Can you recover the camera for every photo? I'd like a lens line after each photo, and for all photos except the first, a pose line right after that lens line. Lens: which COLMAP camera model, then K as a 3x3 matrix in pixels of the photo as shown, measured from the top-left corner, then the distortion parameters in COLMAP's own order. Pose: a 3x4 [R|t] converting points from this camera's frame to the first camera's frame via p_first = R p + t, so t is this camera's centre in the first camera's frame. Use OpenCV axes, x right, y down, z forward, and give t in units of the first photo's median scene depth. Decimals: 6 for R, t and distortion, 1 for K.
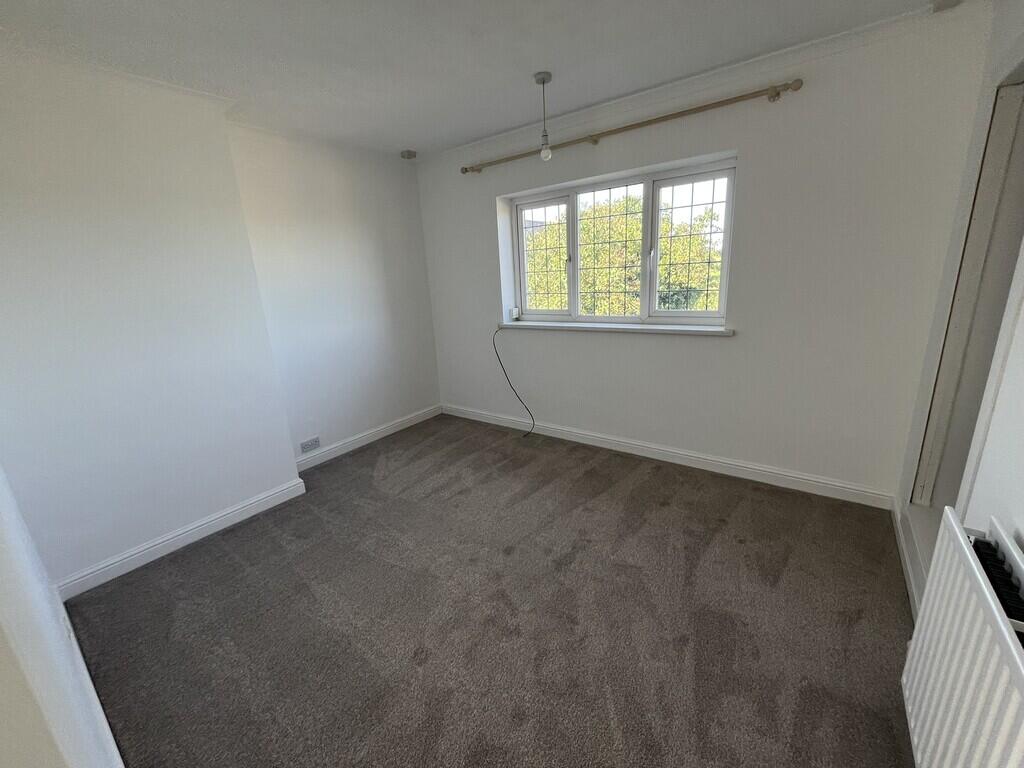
lens RADIAL K [[415.3, 0, 510.9], [0, 415.3, 385.0], [0, 0, 1]] dist [-0.003841, -0.000106]
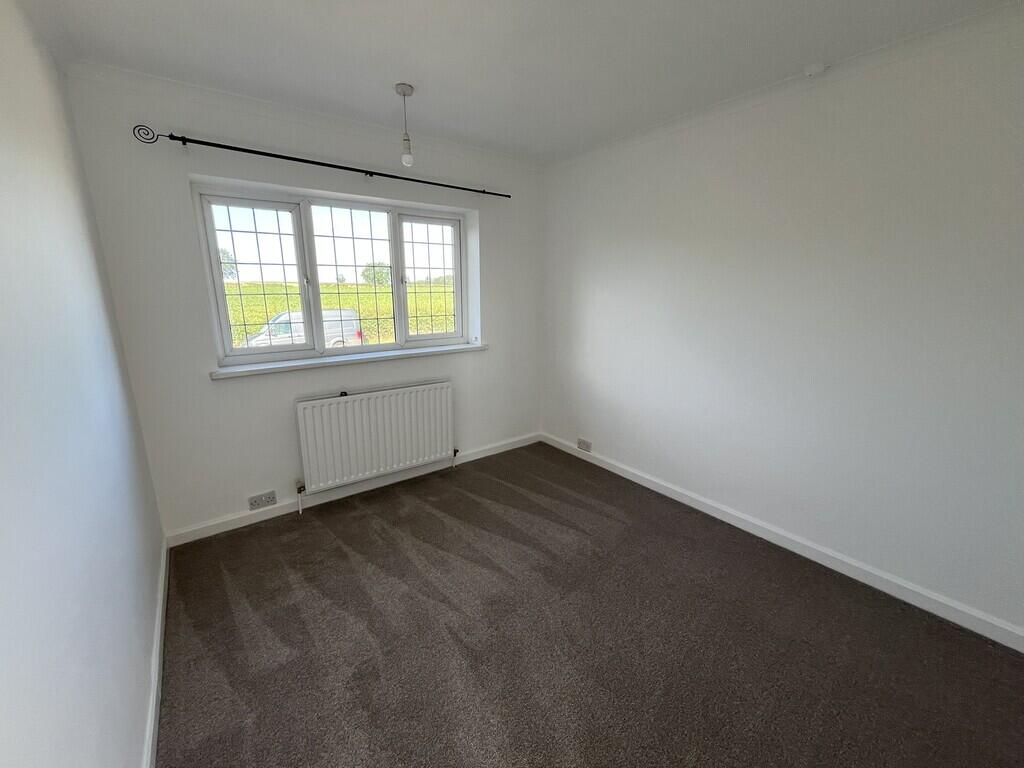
lens RADIAL K [[415.3, 0, 510.9], [0, 415.3, 385.0], [0, 0, 1]] dist [-0.003841, -0.000106]
pose [[0.292438, -0.159641, 0.942865, -0.584477], [0.241530, 0.966331, 0.088701, -0.088961], [-0.925280, 0.201791, 0.321149, 0.445267]]
